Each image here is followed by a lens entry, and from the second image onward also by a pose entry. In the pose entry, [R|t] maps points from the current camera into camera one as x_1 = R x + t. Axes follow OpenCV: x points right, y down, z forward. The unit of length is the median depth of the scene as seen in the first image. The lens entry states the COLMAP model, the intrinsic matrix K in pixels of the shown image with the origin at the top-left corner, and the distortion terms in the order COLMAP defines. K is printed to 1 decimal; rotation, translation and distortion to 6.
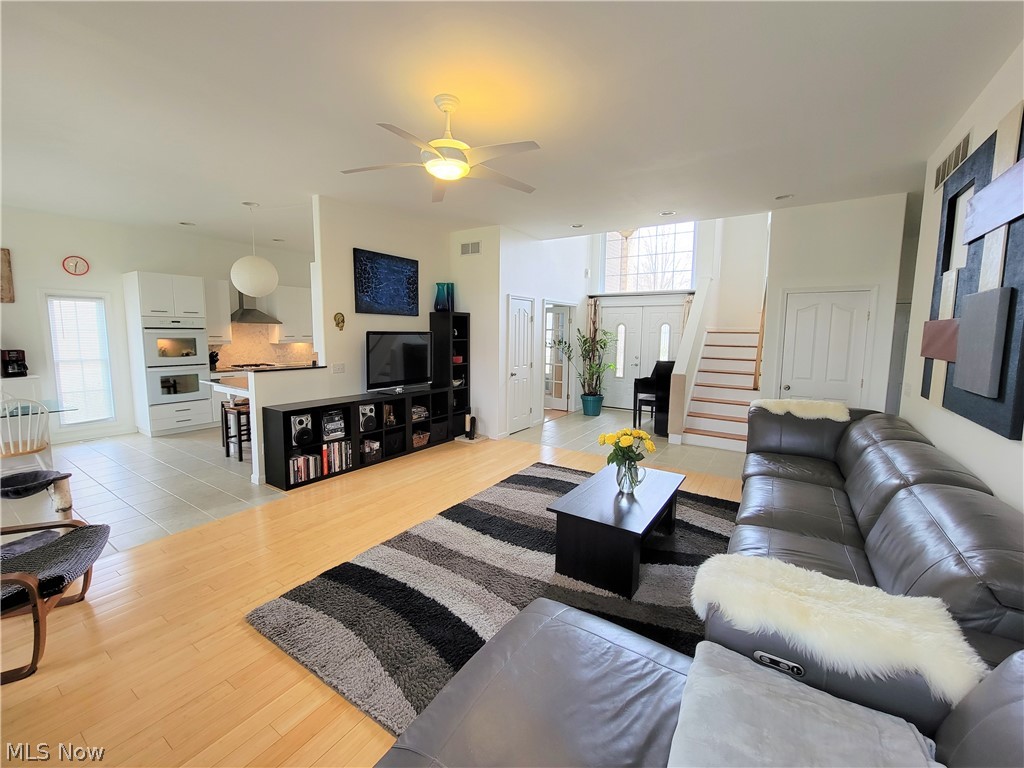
lens RADIAL K [[414.7, 0, 512.6], [0, 414.7, 382.7], [0, 0, 1]] dist [-0.001708, 0.000018]
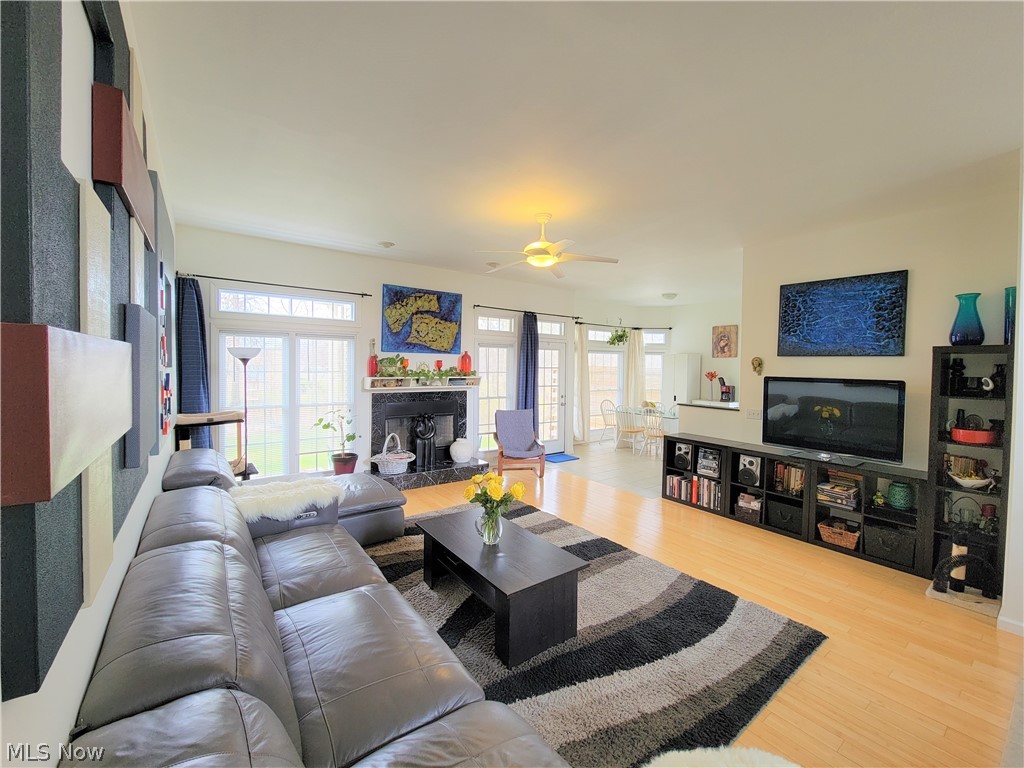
lens RADIAL K [[414.7, 0, 505.7], [0, 414.7, 377.6], [0, 0, 1]] dist [-0.001708, 0.000018]
pose [[-0.356358, 0.013784, -0.934248, 0.734900], [-0.130994, 0.989279, 0.064562, -0.112719], [0.925121, 0.145388, -0.350732, 0.843856]]
